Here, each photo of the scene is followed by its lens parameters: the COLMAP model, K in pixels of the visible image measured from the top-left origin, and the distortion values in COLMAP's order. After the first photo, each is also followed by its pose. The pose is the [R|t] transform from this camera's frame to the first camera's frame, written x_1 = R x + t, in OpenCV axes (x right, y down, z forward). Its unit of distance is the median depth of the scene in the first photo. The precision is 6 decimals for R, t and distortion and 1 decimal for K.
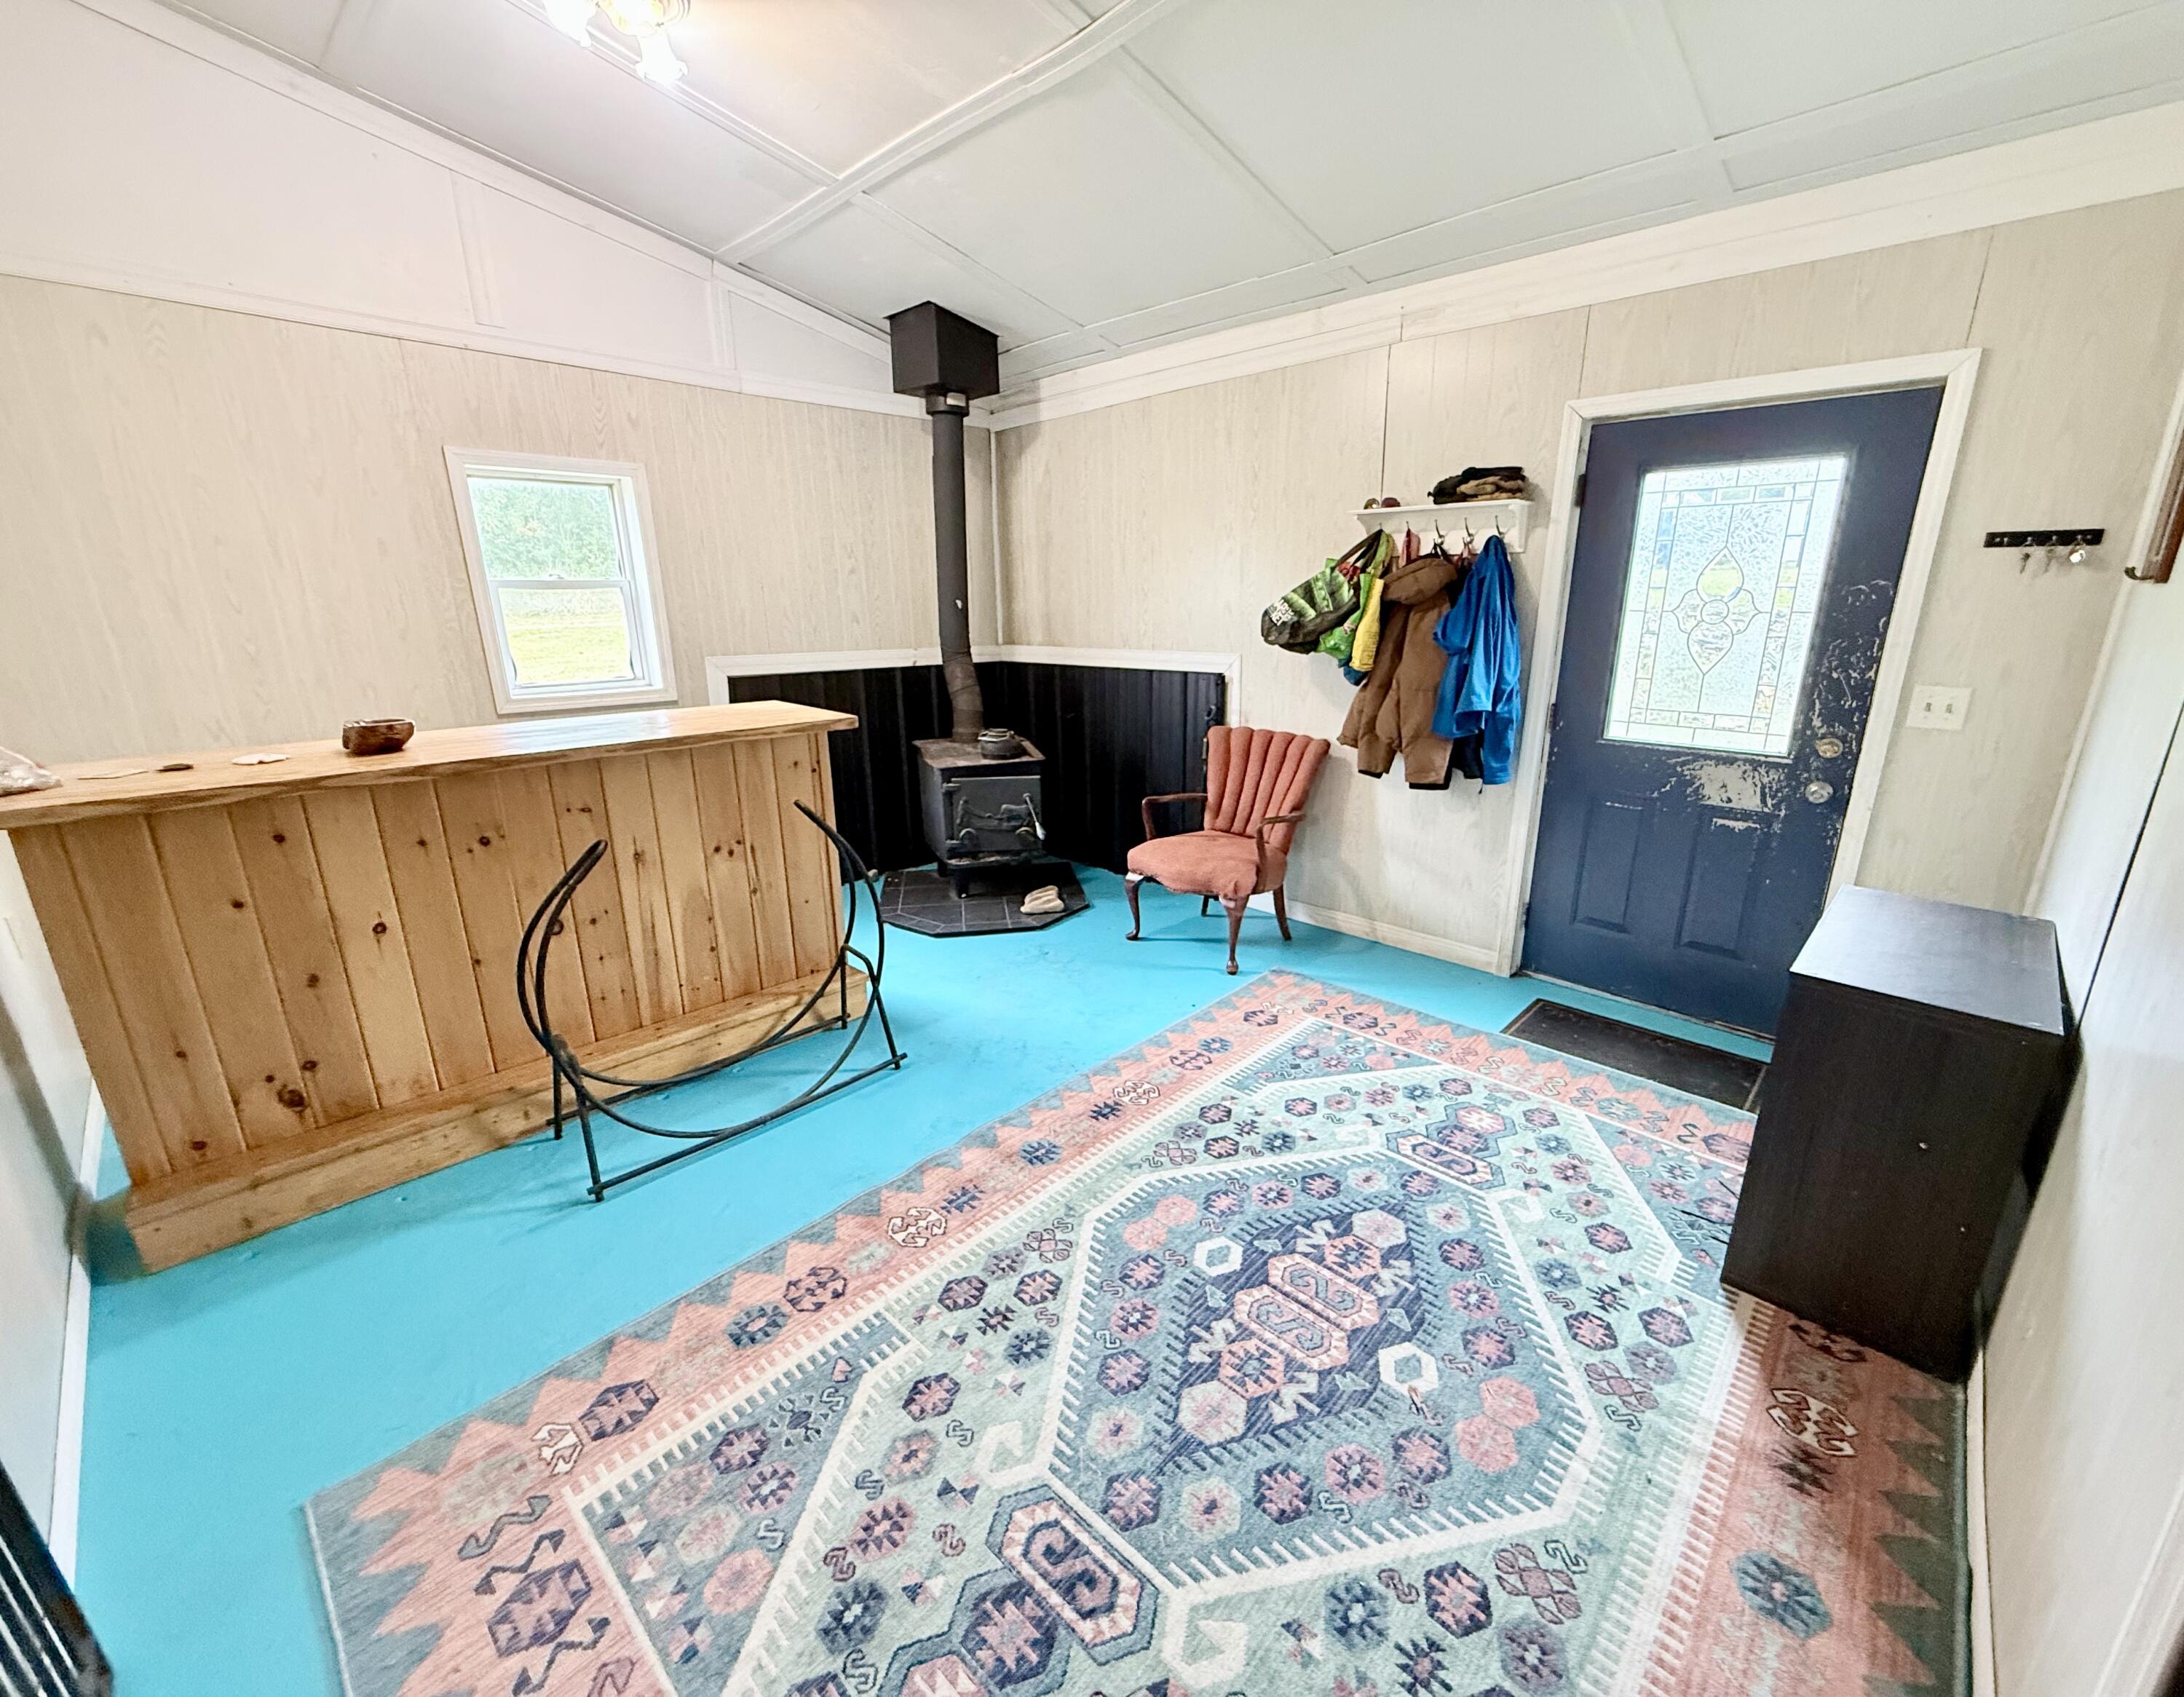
lens RADIAL K [[915.2, 0, 1092.0], [0, 915.2, 848.5], [0, 0, 1]] dist [-0.000996, -0.000048]
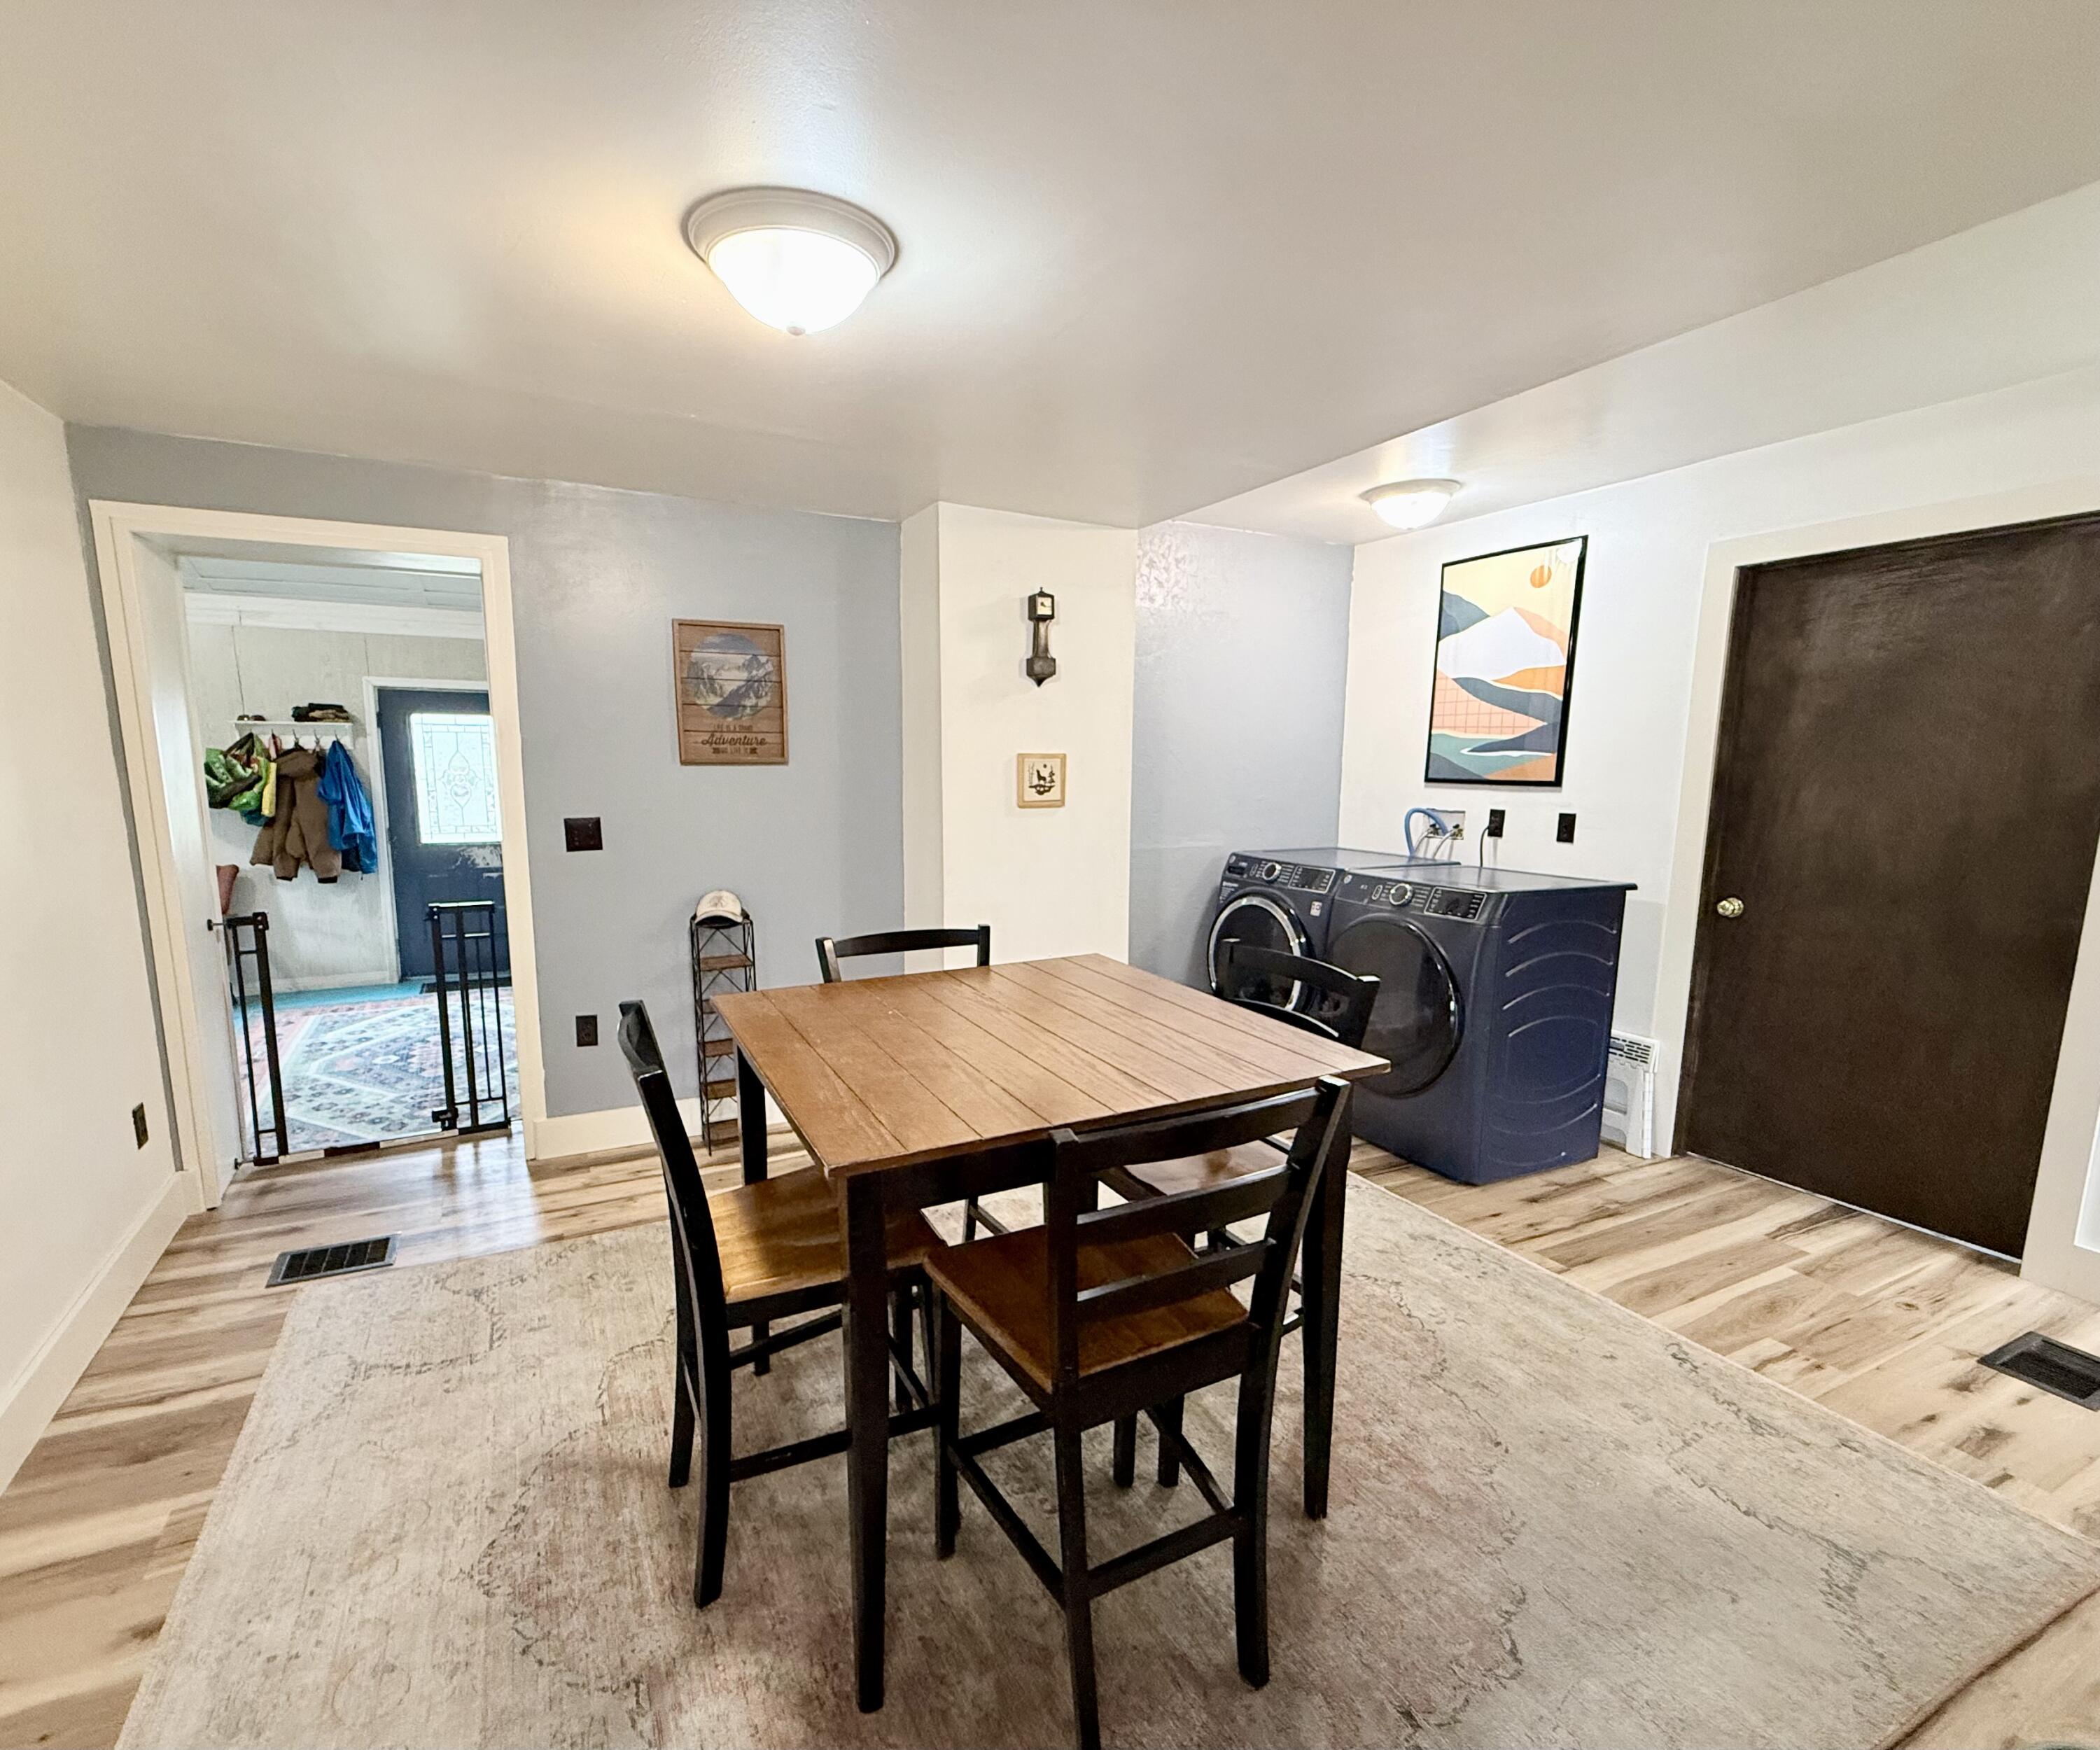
lens RADIAL K [[1007.8, 0, 1041.6], [0, 1007.8, 920.6], [0, 0, 1]] dist [-0.001783, 0.000009]
pose [[0.316228, -0.142897, 0.937859, -1.068046], [0.244226, 0.967533, 0.065070, 0.225275], [-0.916708, 0.208473, 0.340860, -0.920567]]
